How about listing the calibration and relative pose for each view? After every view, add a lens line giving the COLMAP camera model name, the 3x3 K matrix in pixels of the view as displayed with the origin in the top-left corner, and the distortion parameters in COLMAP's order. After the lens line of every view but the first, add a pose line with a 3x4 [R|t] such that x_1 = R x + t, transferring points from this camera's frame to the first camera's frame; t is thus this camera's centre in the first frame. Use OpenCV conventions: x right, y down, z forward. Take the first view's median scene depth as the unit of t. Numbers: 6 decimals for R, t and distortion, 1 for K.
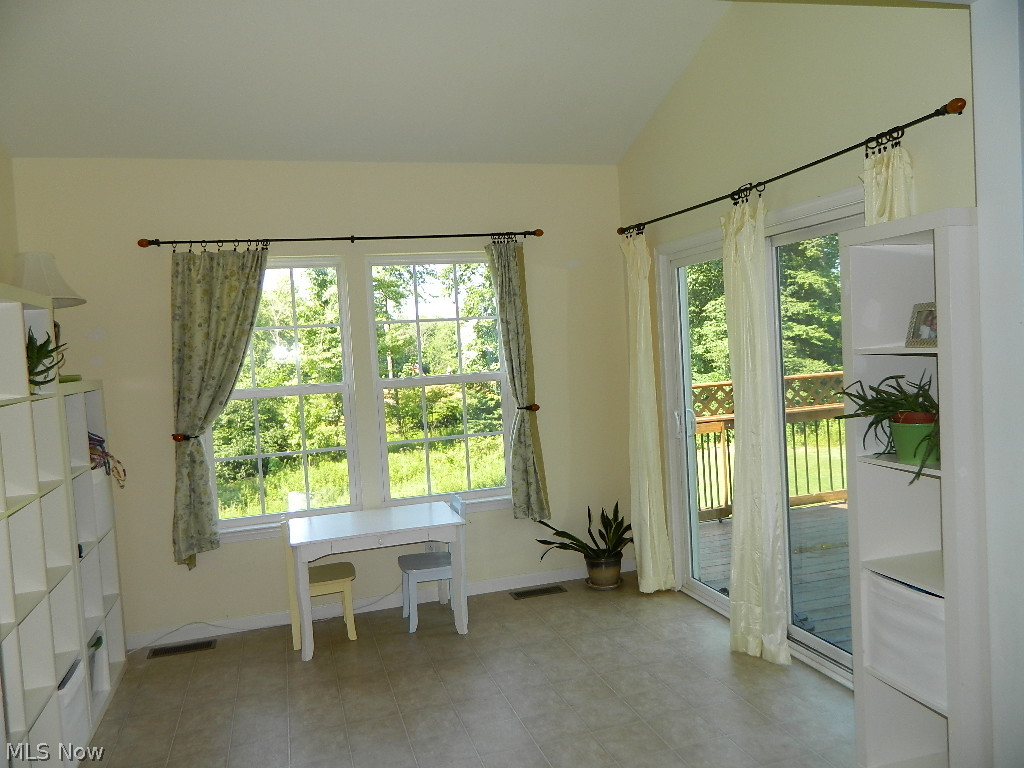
lens RADIAL K [[767.7, 0, 511.7], [0, 767.7, 379.5], [0, 0, 1]] dist [0.026529, -0.013275]
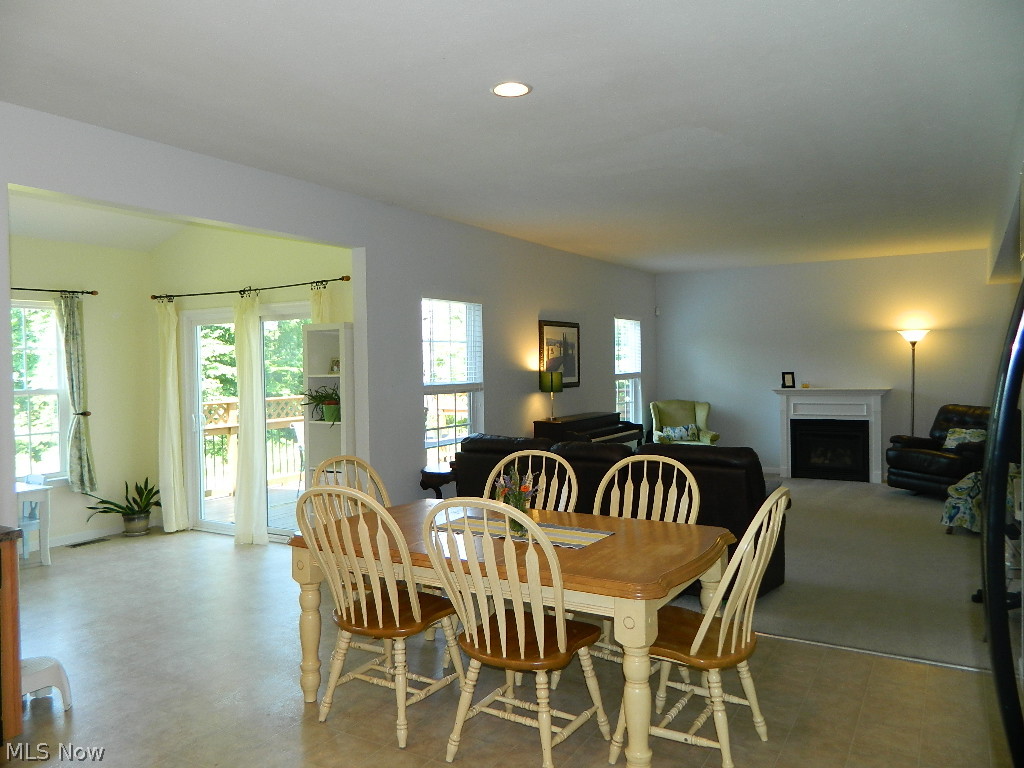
lens RADIAL K [[767.7, 0, 509.7], [0, 767.7, 380.3], [0, 0, 1]] dist [0.026529, -0.013275]
pose [[0.749662, 0.029923, 0.661145, -0.336653], [0.004703, 0.998711, -0.050535, 0.051484], [-0.661805, 0.040994, 0.748555, -0.605410]]
